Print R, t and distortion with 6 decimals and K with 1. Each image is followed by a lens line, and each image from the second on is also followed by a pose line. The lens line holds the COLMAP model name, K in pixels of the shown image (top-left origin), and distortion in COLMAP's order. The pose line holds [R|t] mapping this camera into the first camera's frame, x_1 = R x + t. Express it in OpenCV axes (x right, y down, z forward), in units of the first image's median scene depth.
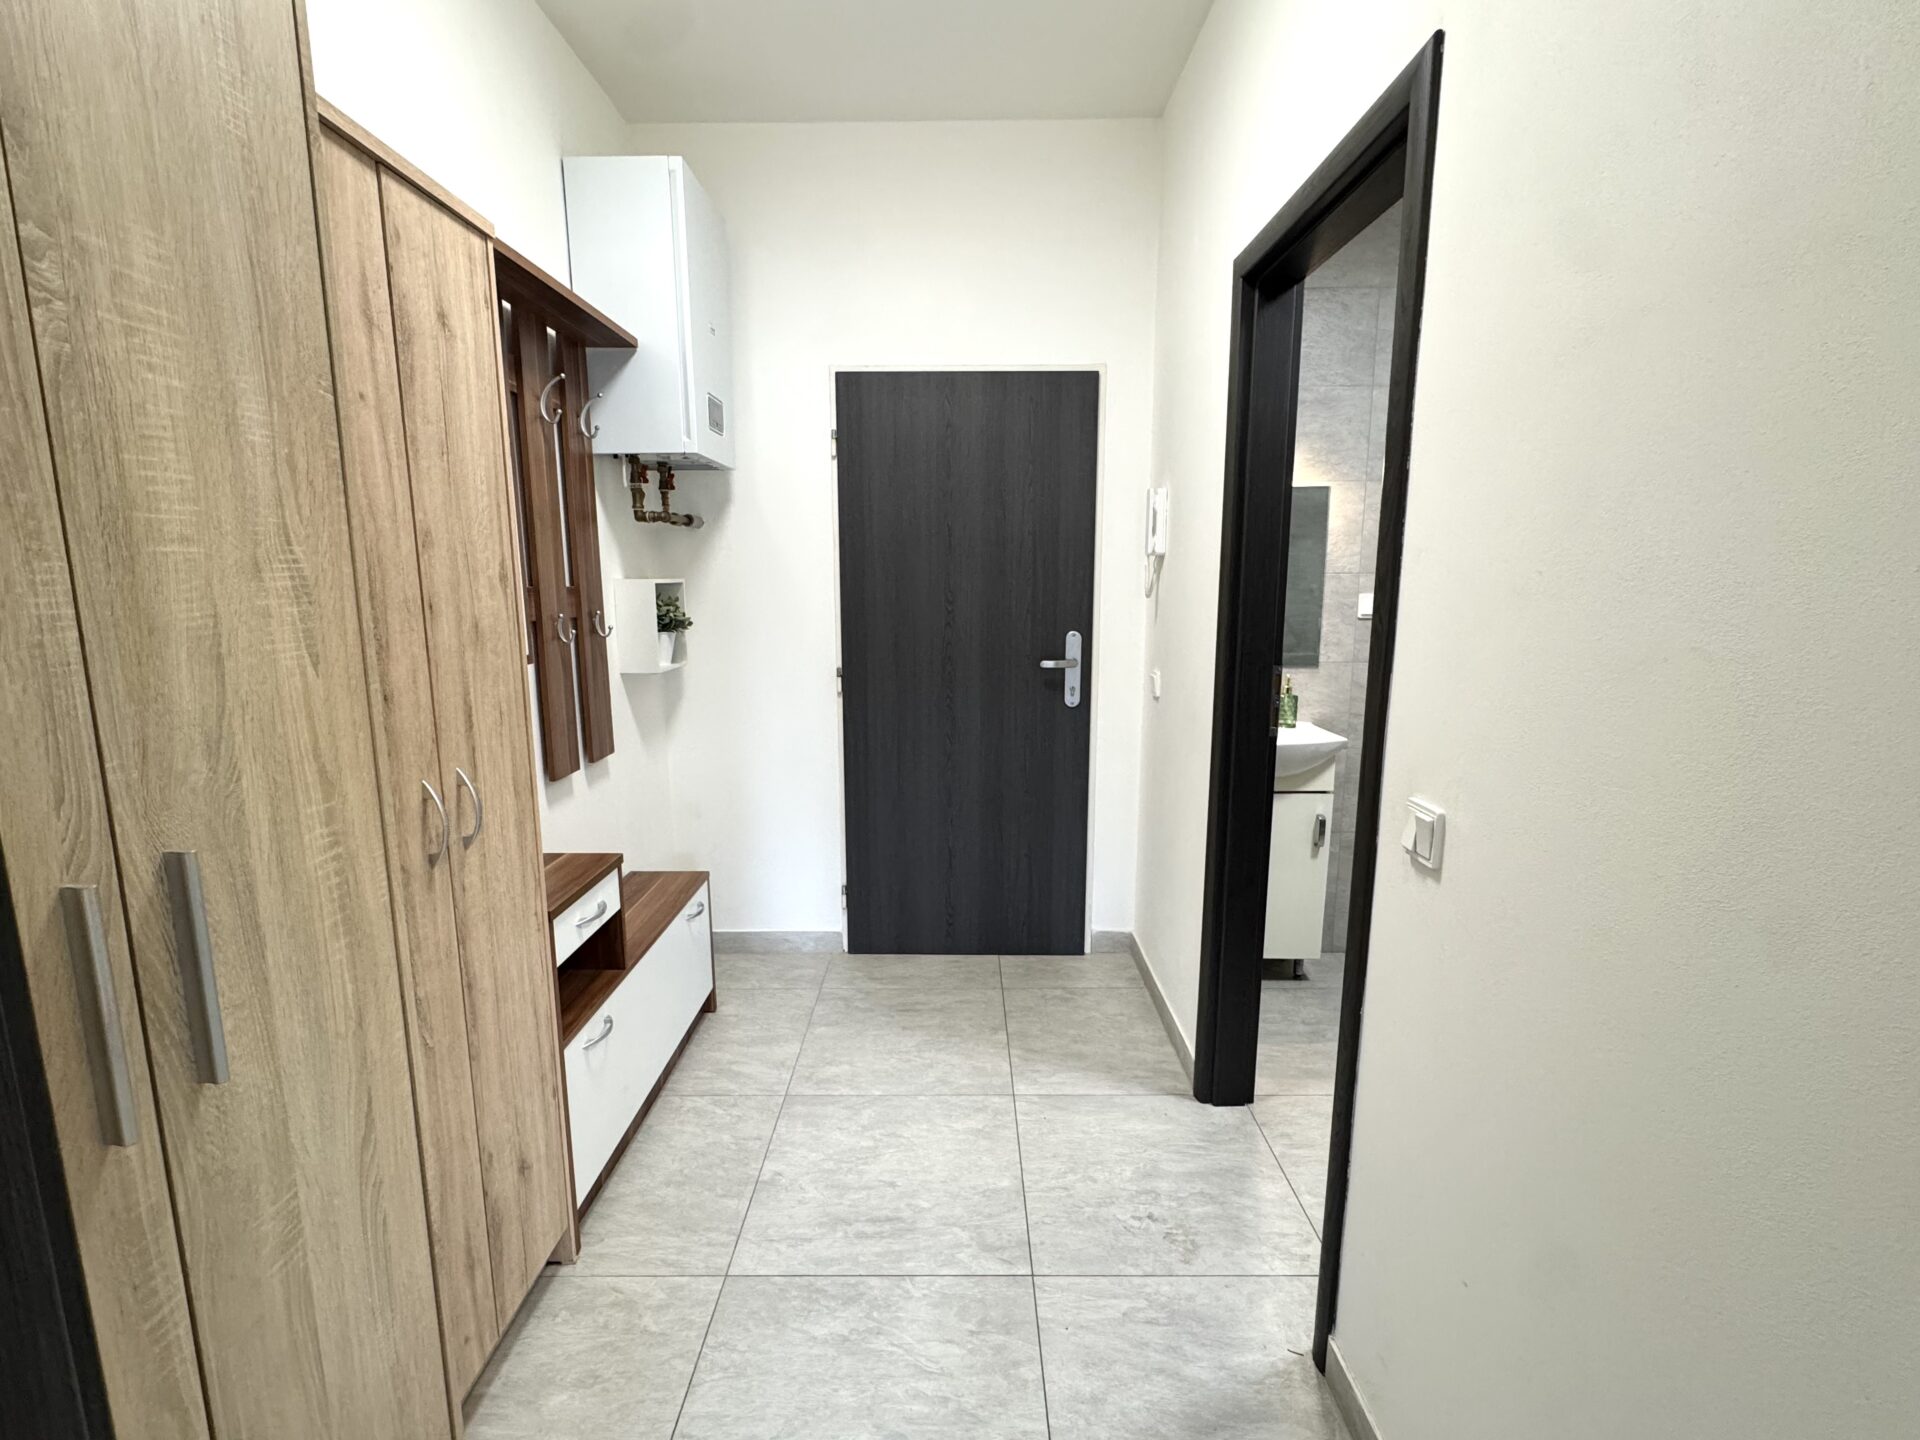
lens RADIAL K [[890.6, 0, 962.9], [0, 890.6, 723.3], [0, 0, 1]] dist [0.000832, 0.000087]
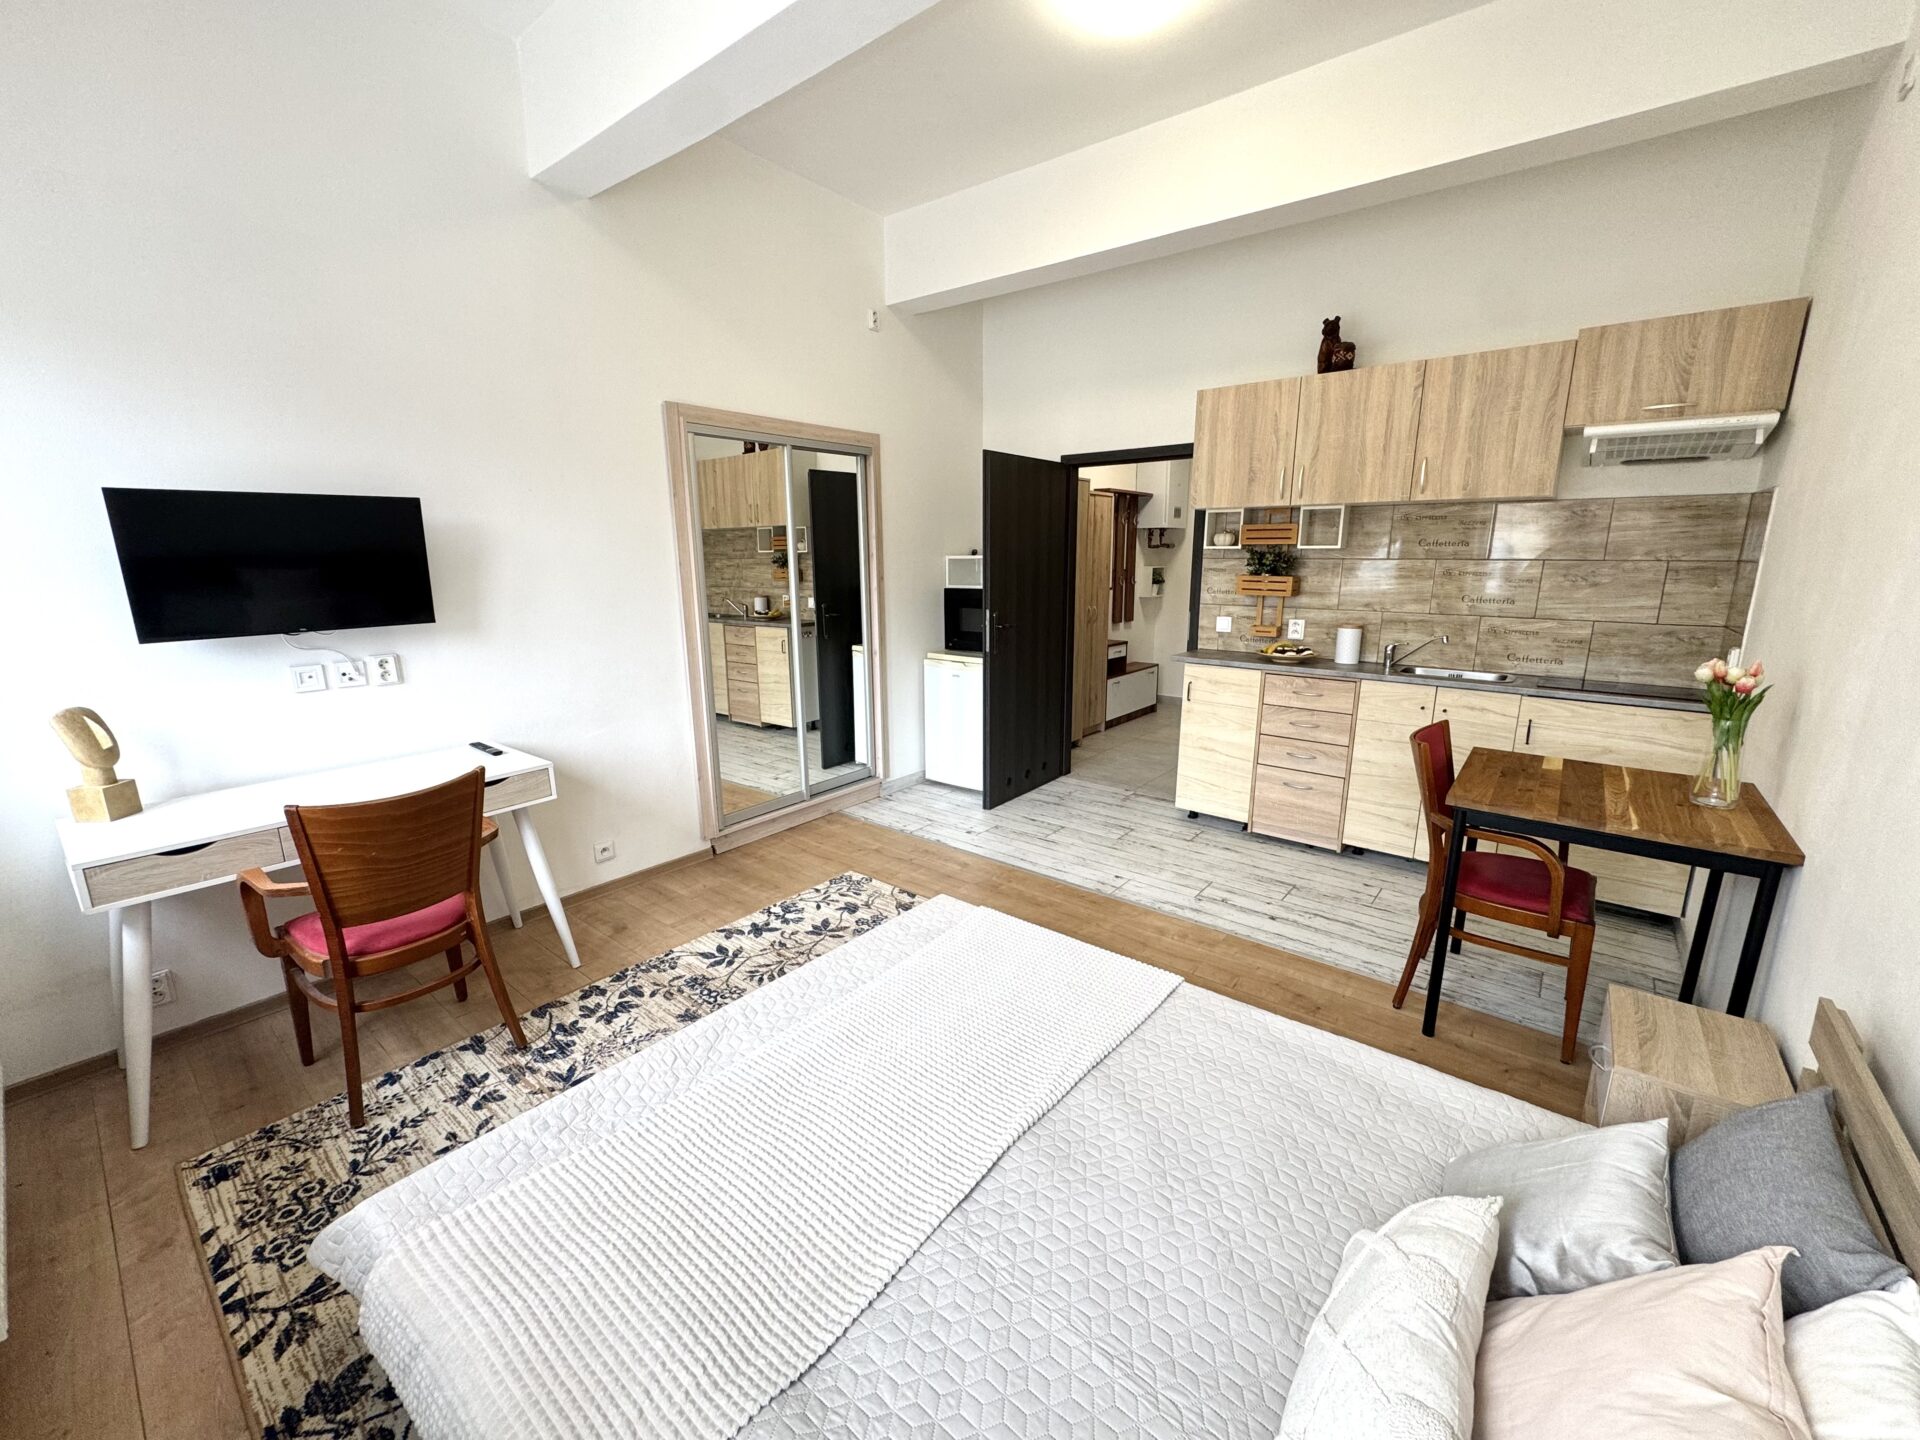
lens RADIAL K [[763.0, 0, 954.2], [0, 763.0, 717.6], [0, 0, 1]] dist [-0.001535, -0.000267]
pose [[0.776815, 0.130586, -0.616041, 0.973353], [-0.101128, 0.991435, 0.082640, 0.249765], [0.621556, -0.001897, 0.783367, -1.794033]]
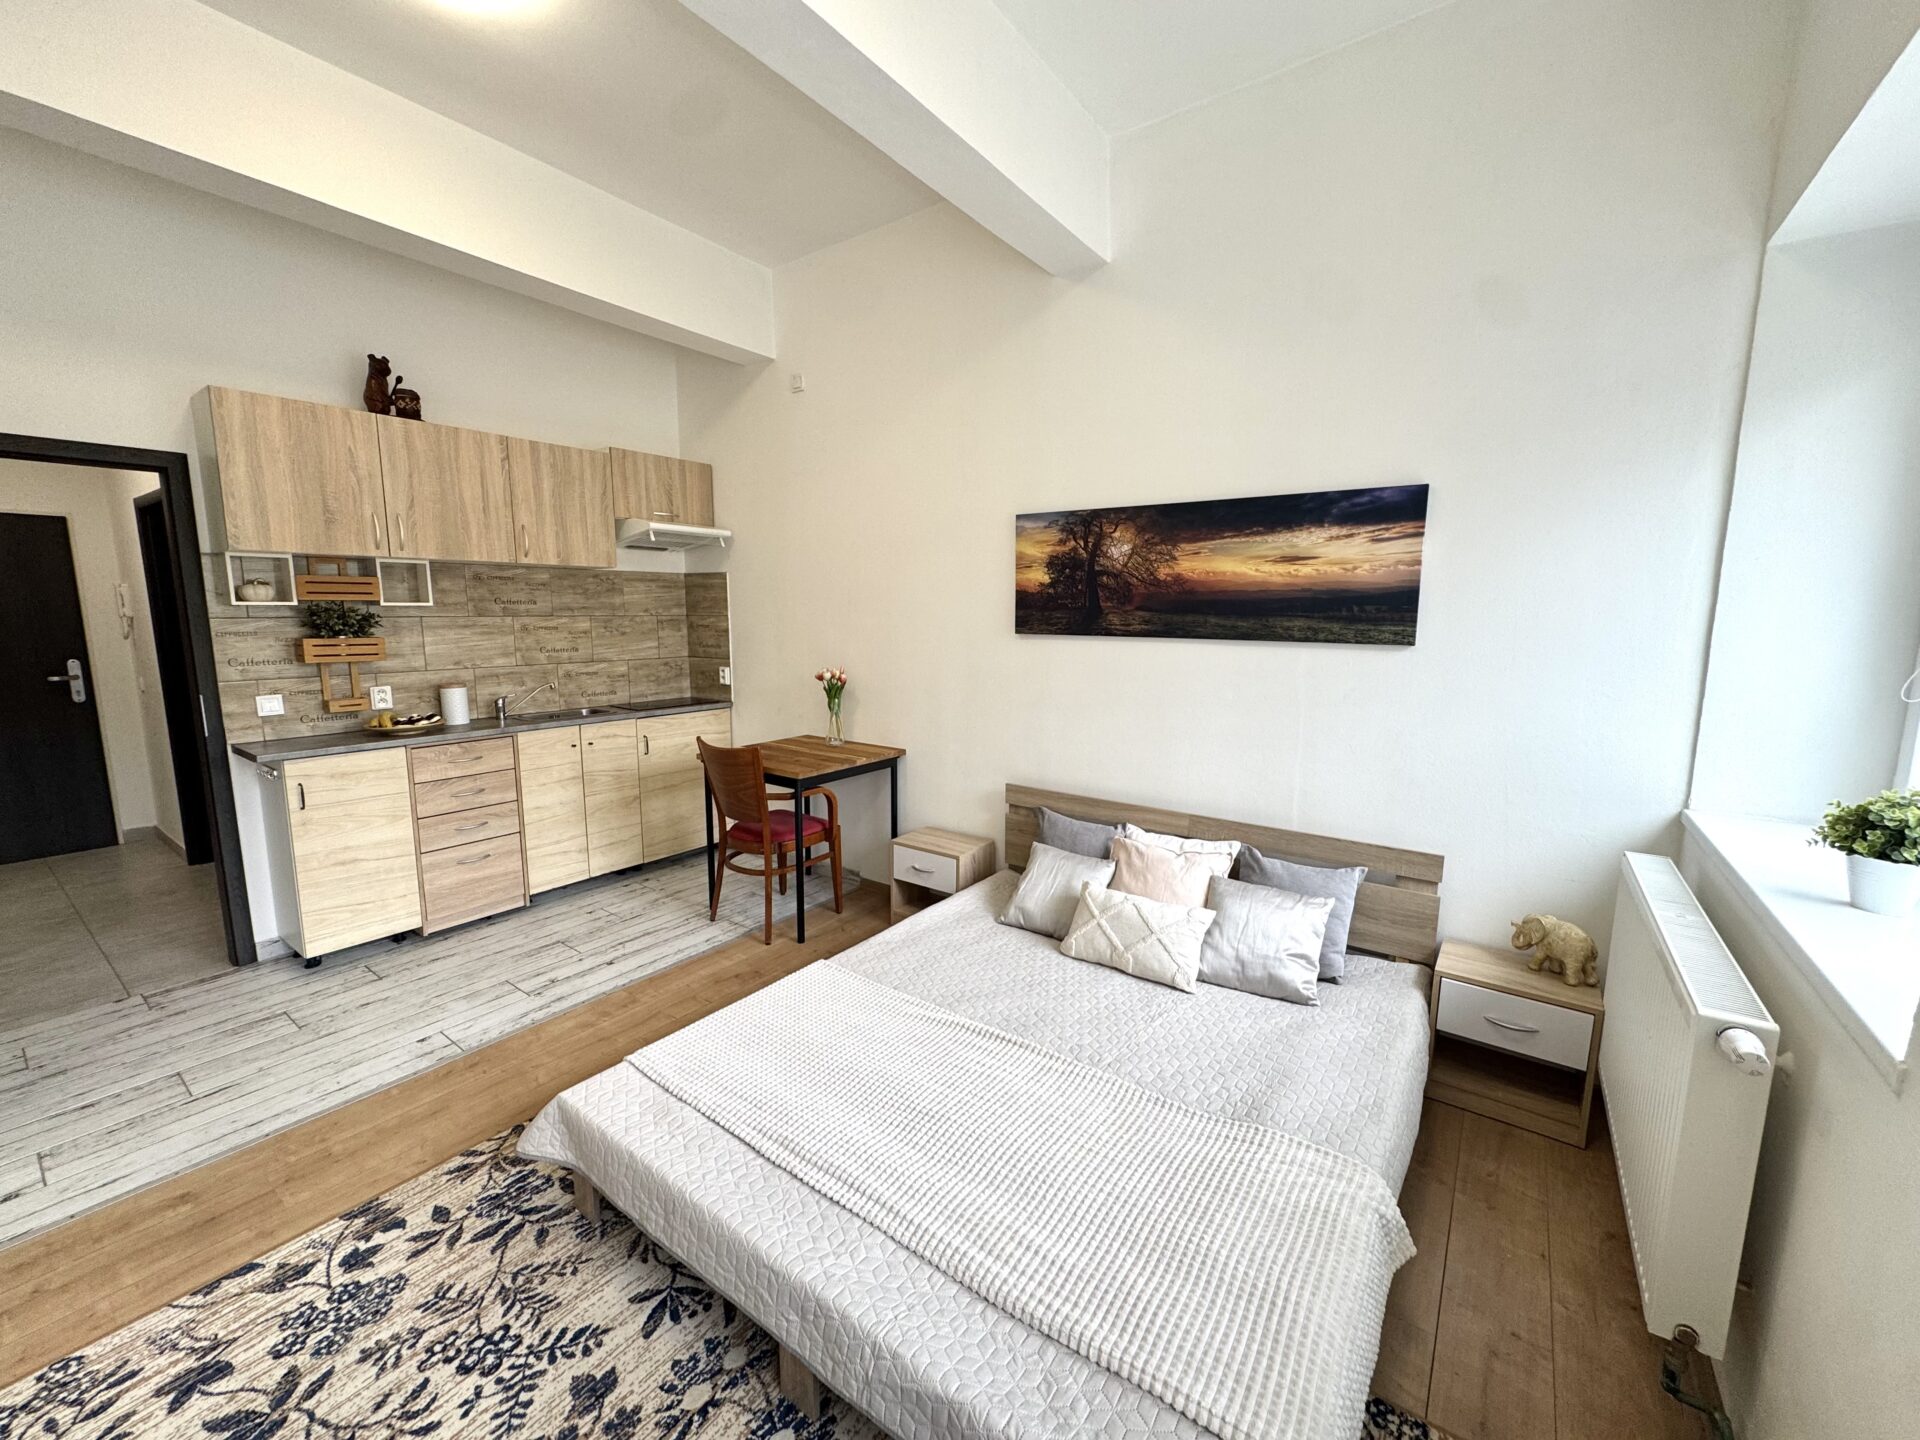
lens RADIAL K [[763.0, 0, 962.9], [0, 763.0, 720.6], [0, 0, 1]] dist [-0.001535, -0.000267]
pose [[0.583762, -0.119076, 0.803146, -0.097283], [0.132695, 0.989879, 0.050313, 0.235635], [-0.801008, 0.077203, 0.593655, -1.753030]]
